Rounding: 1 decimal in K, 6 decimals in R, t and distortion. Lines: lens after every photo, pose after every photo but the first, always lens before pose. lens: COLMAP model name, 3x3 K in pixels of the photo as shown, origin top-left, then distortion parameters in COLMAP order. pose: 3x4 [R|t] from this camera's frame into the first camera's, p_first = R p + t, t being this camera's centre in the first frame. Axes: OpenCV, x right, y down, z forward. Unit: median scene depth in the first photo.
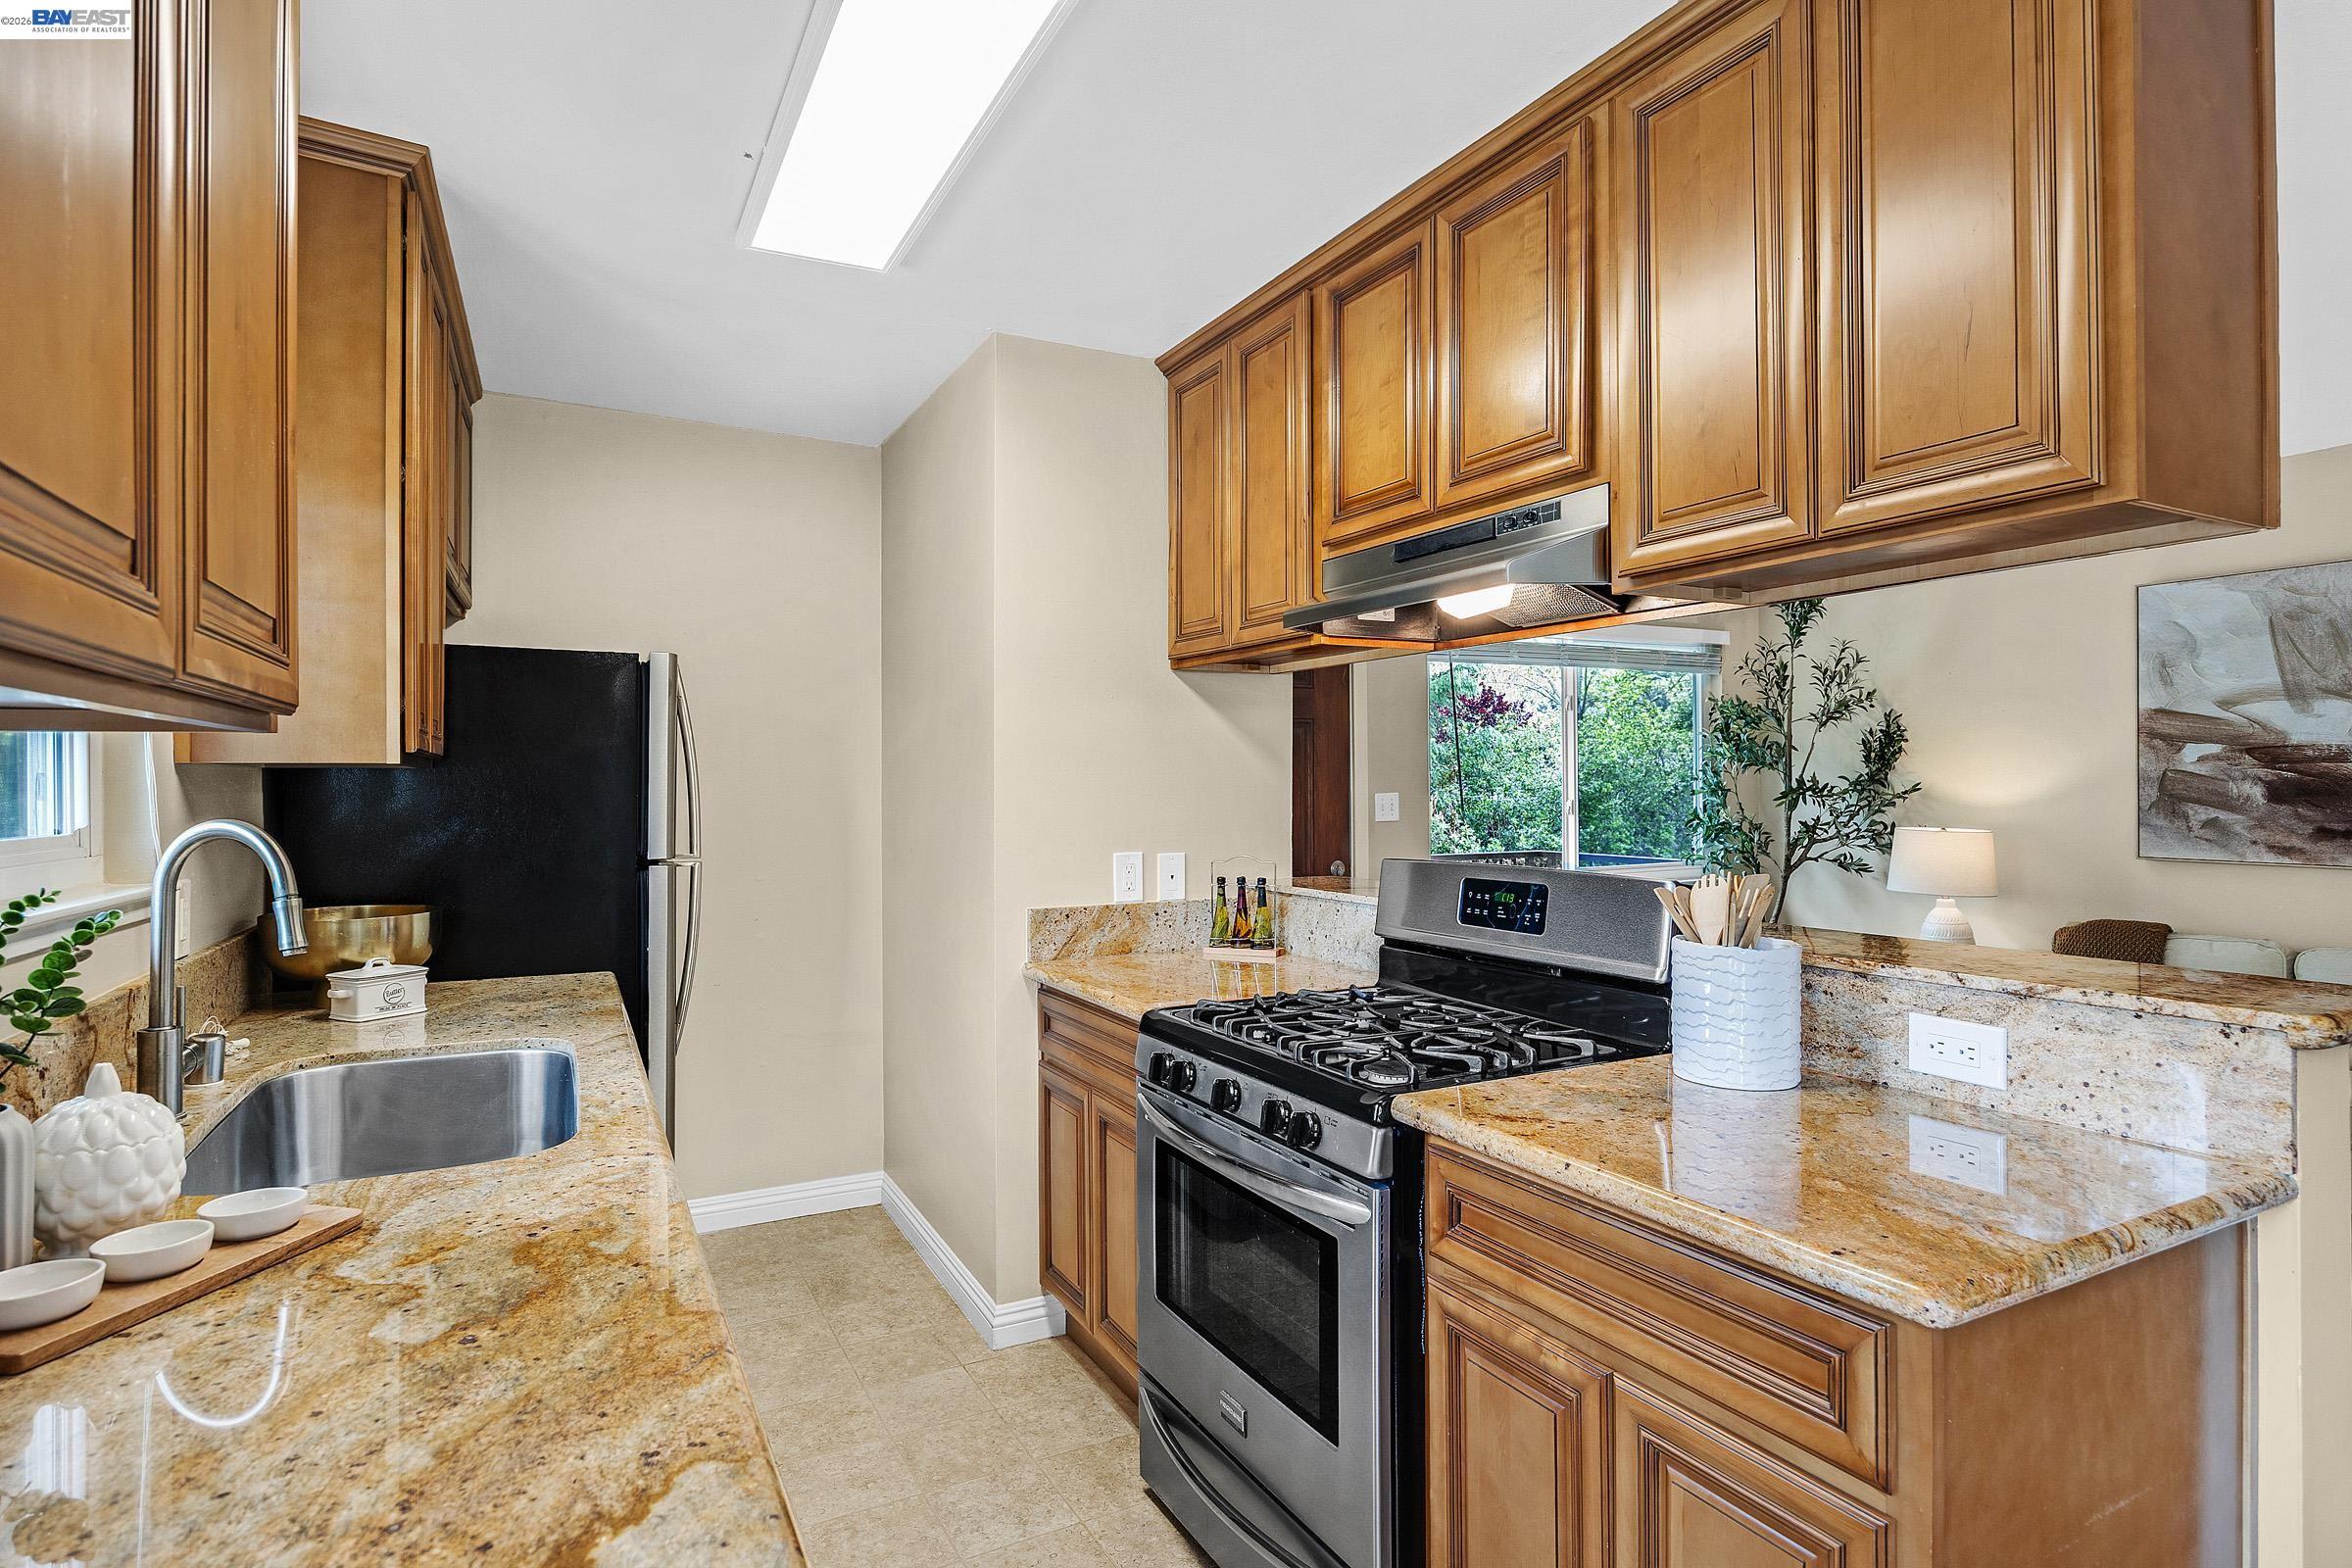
lens RADIAL K [[1201.1, 0, 1180.8], [0, 1201.1, 780.3], [0, 0, 1]] dist [-0.008688, 0.000471]
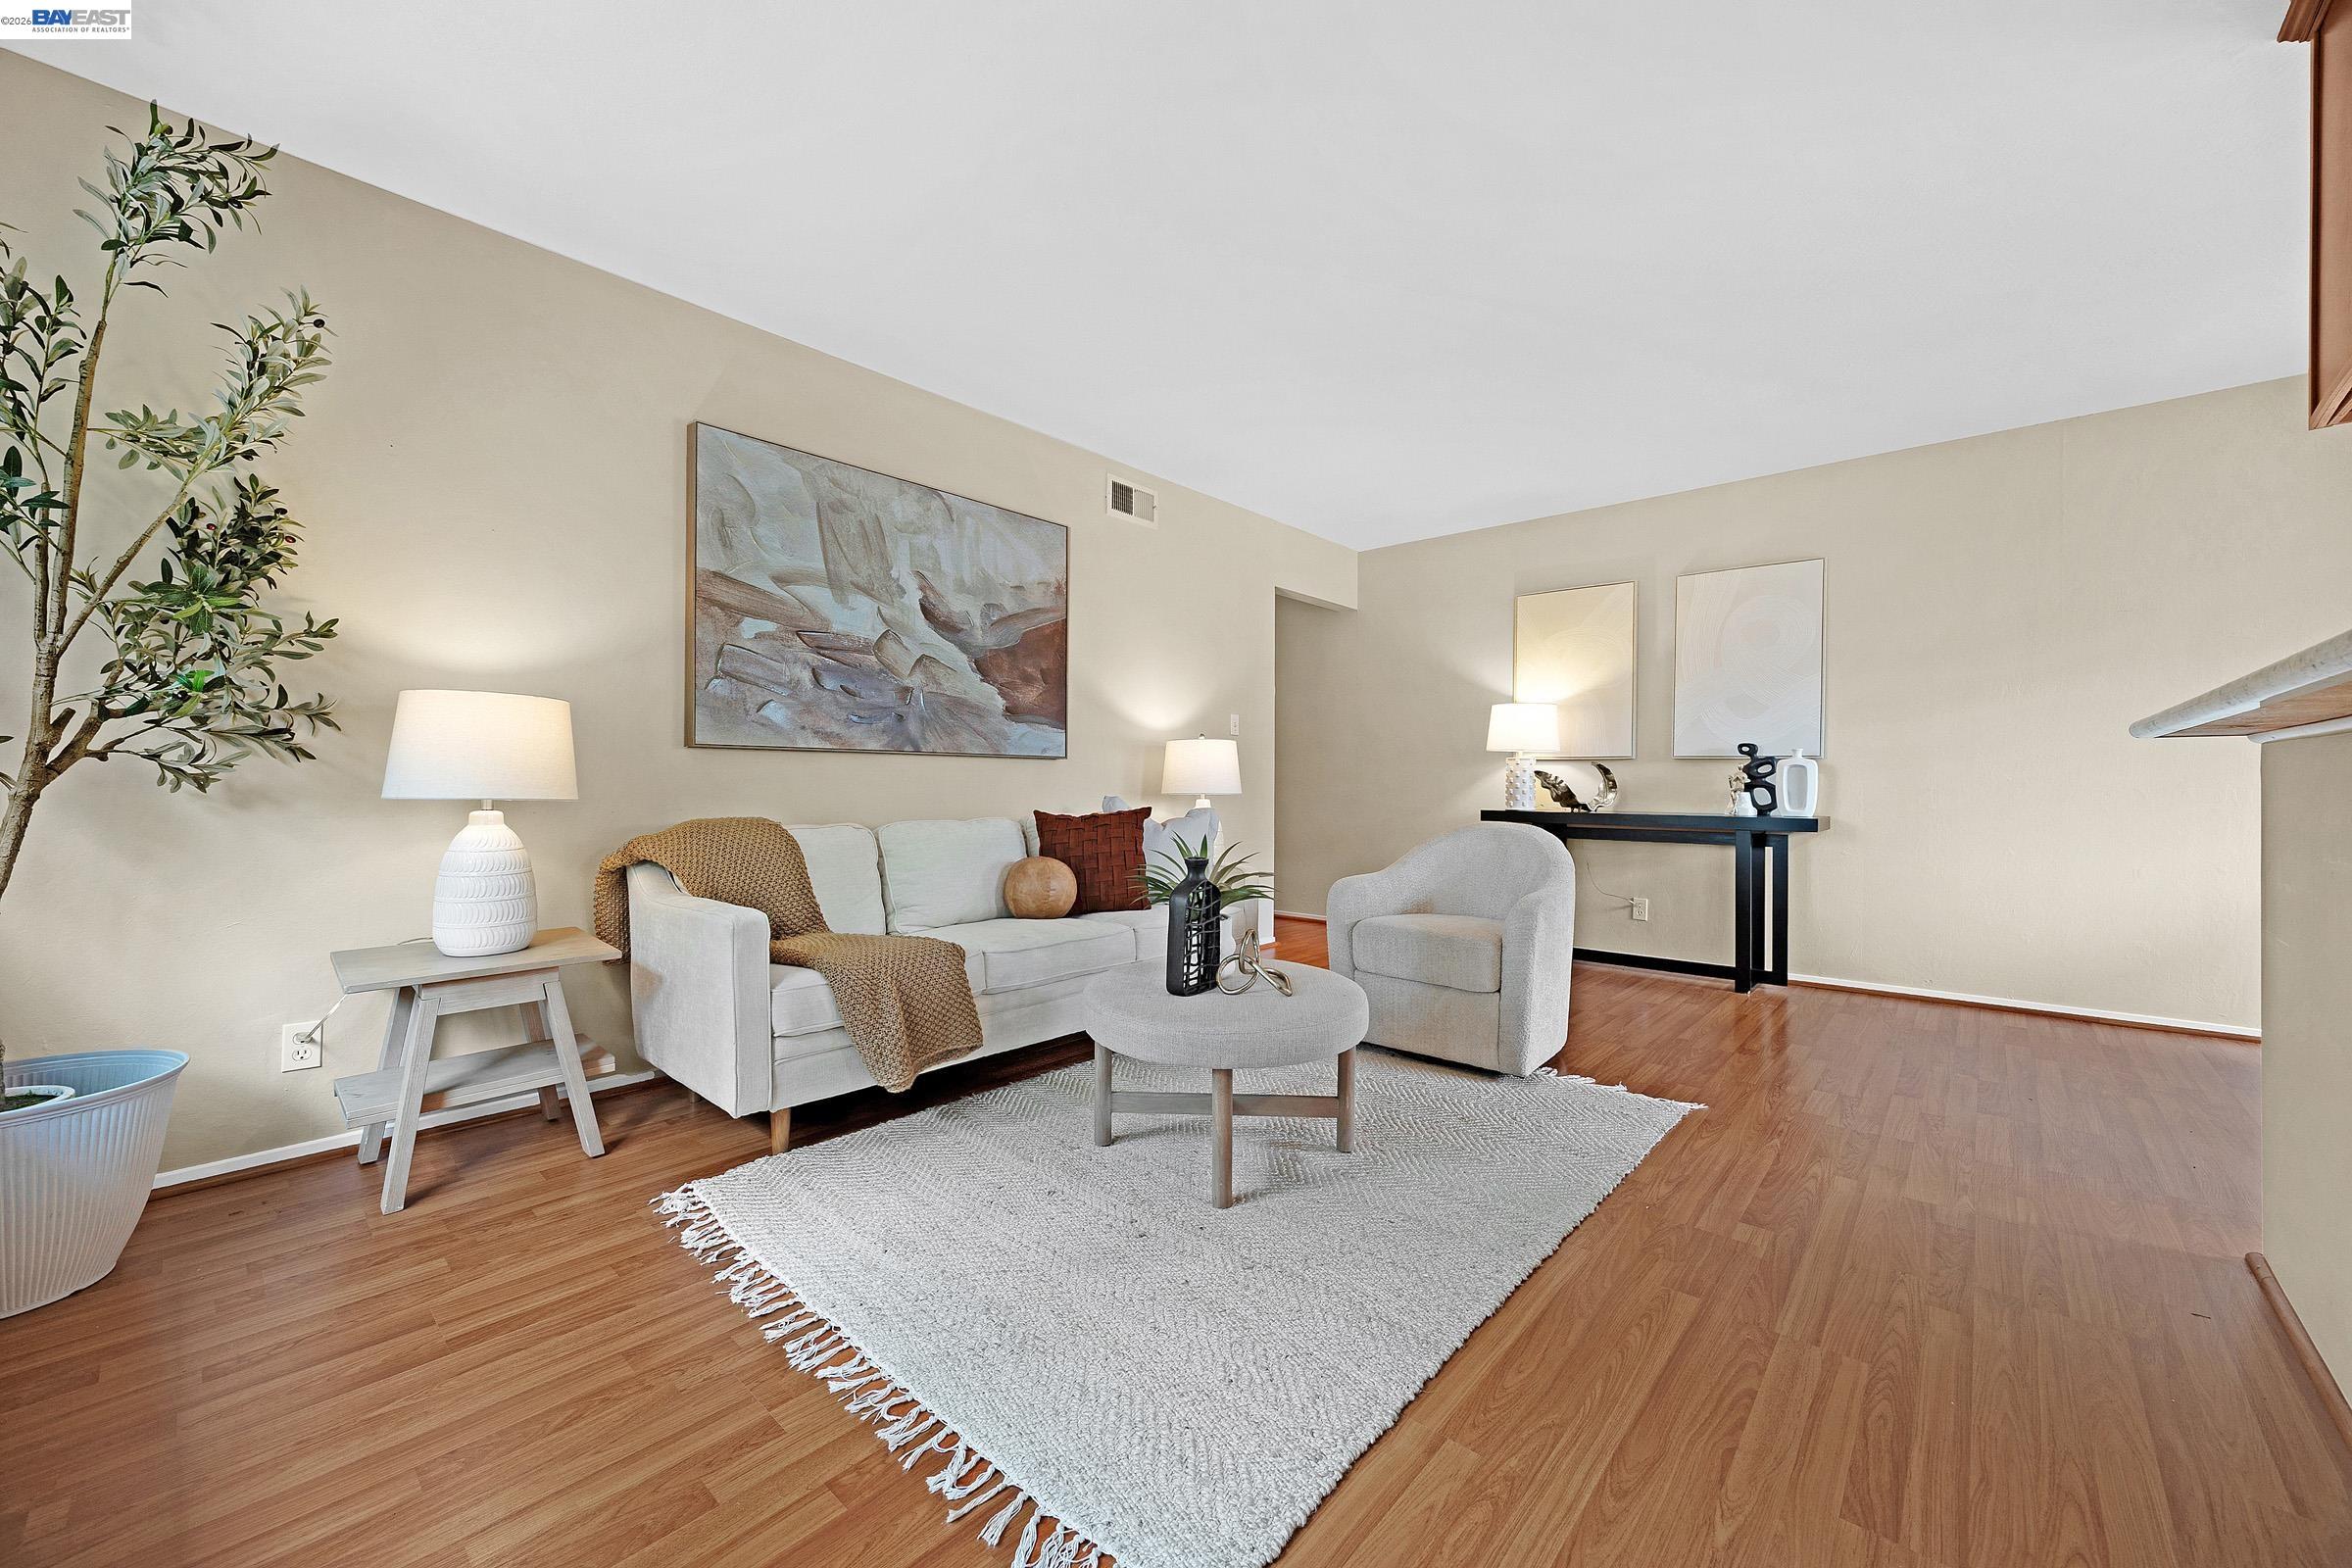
lens RADIAL K [[899.0, 0, 1180.2], [0, 899.0, 779.5], [0, 0, 1]] dist [0.000748, 0.000493]
pose [[-0.346830, 0.002830, 0.937924, 0.140648], [-0.007301, 0.999957, -0.005717, 0.139439], [-0.937900, -0.008831, -0.346794, 1.387476]]
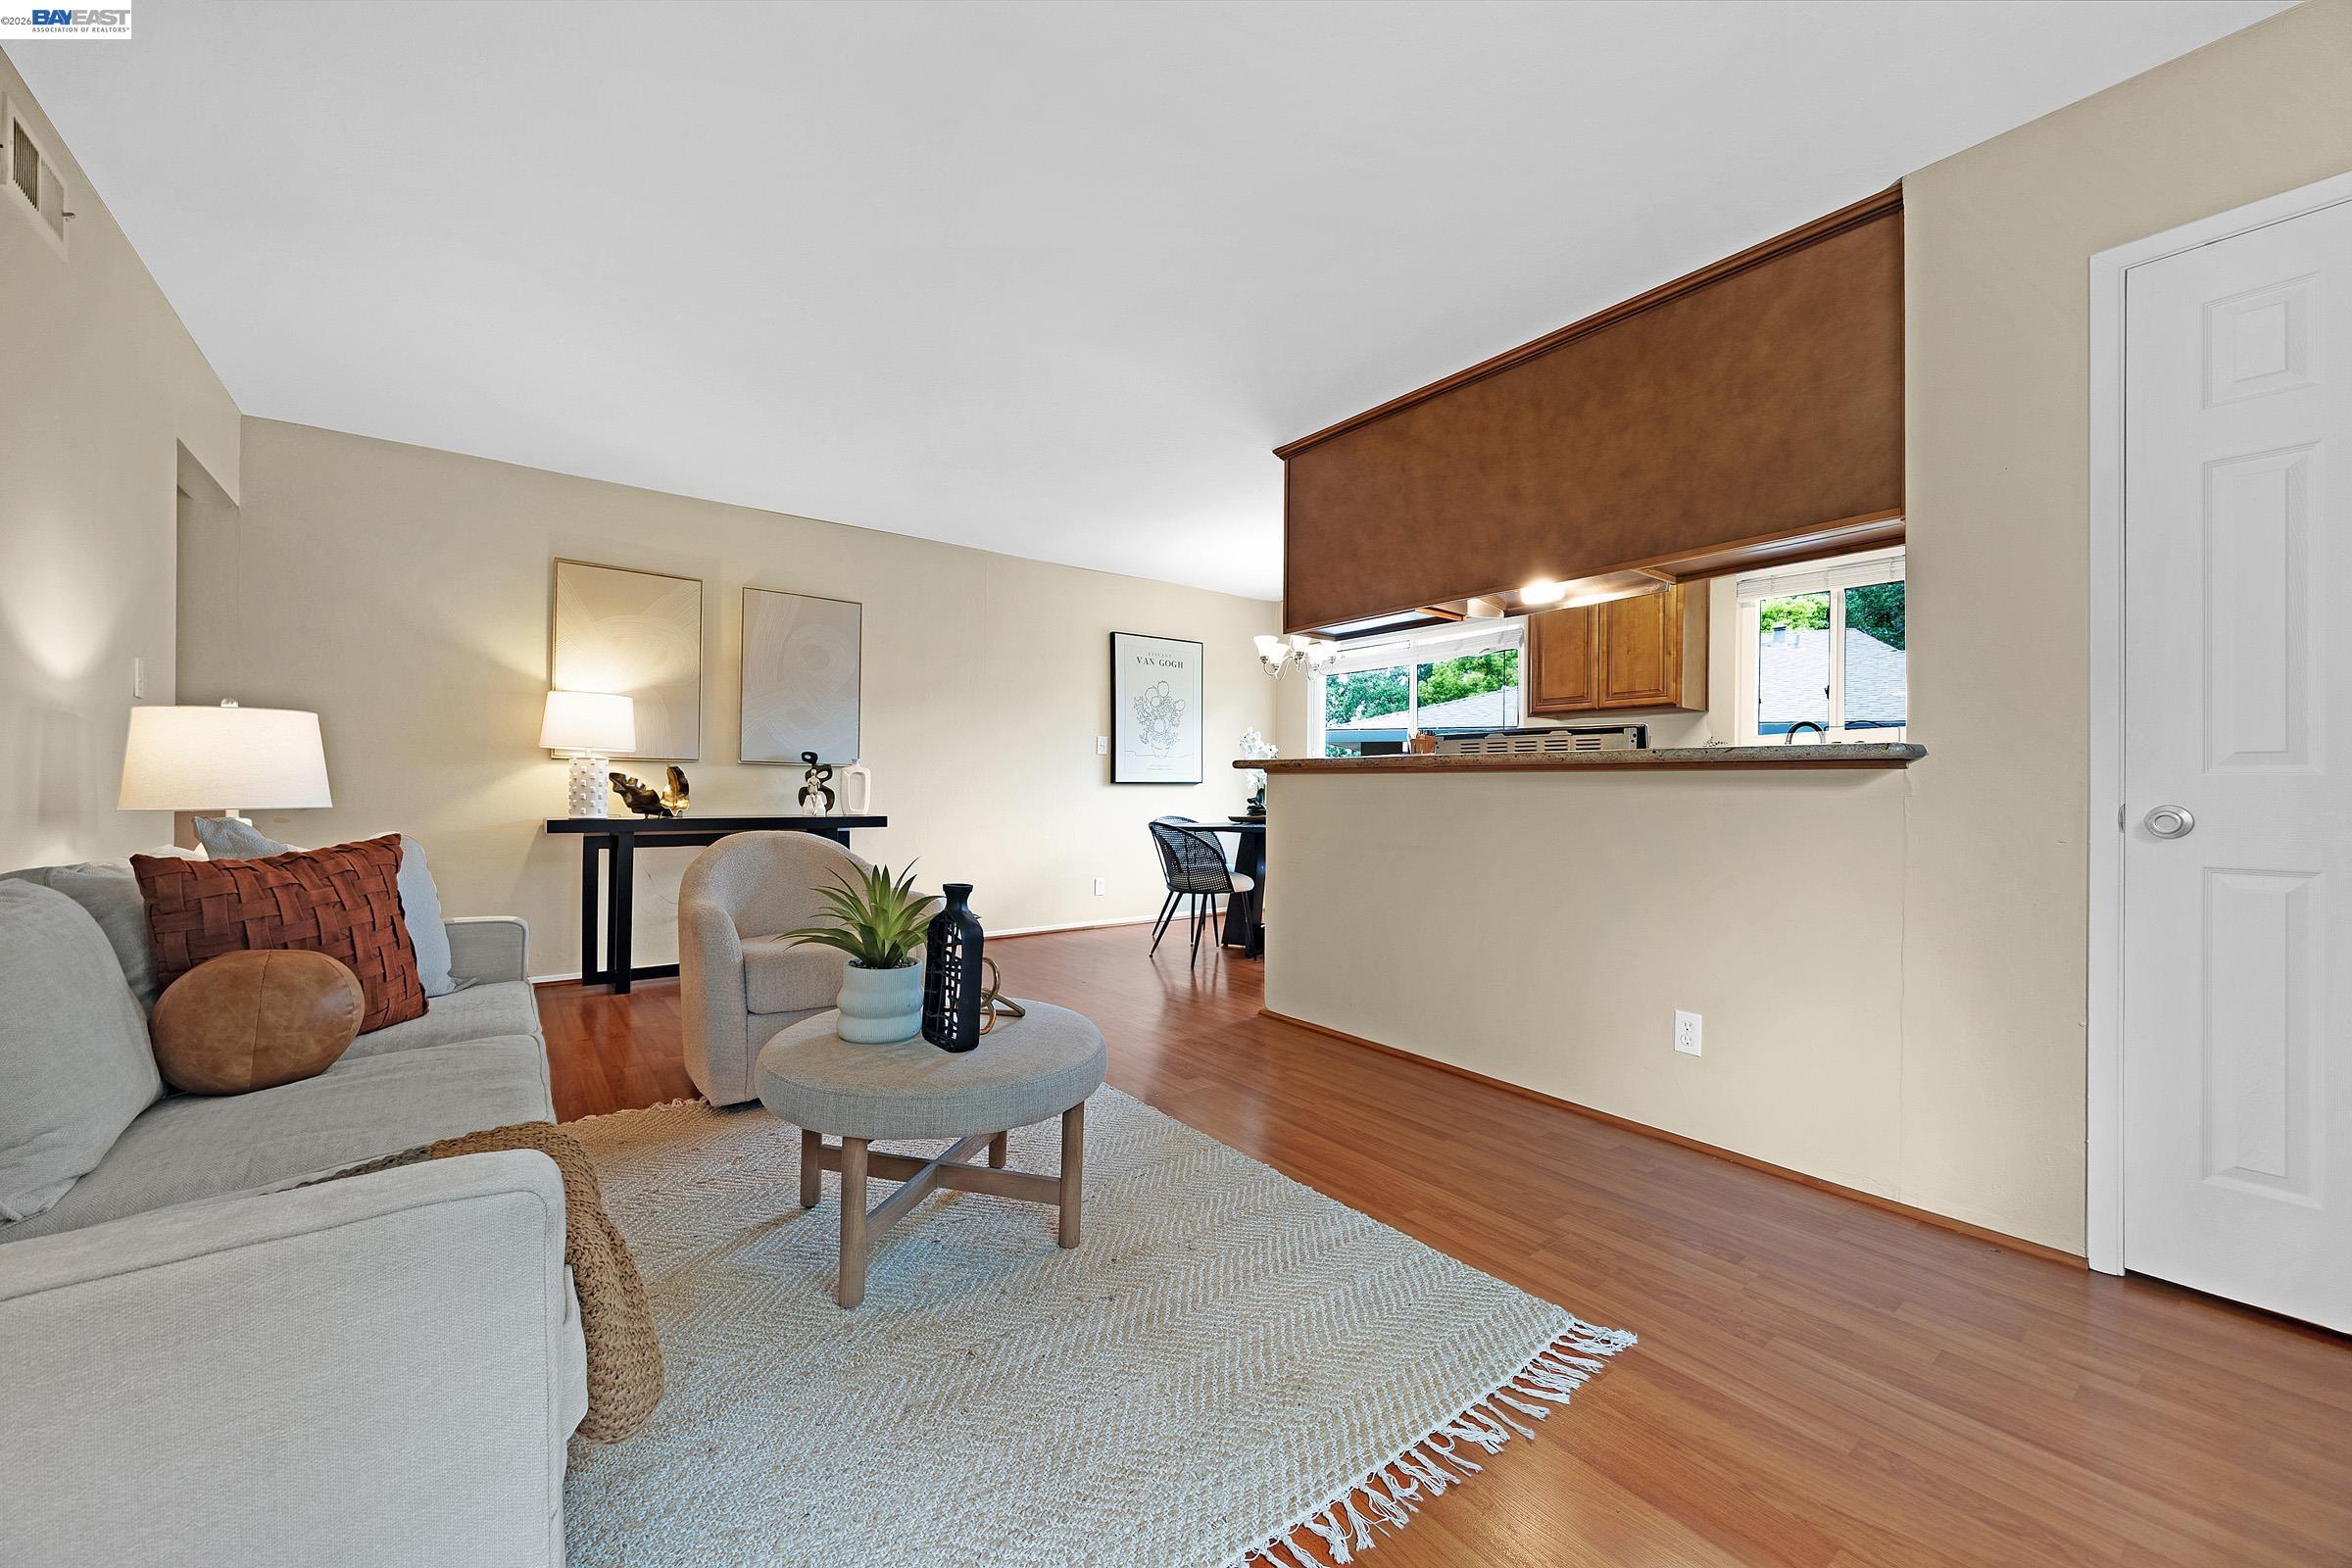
lens RADIAL K [[899.0, 0, 1184.0], [0, 899.0, 790.0], [0, 0, 1]] dist [0.000748, 0.000493]
pose [[-0.984973, -0.005109, -0.172633, 0.821512], [-0.004926, 0.999987, -0.001488, 0.135055], [0.172638, -0.000615, -0.984985, 1.774151]]
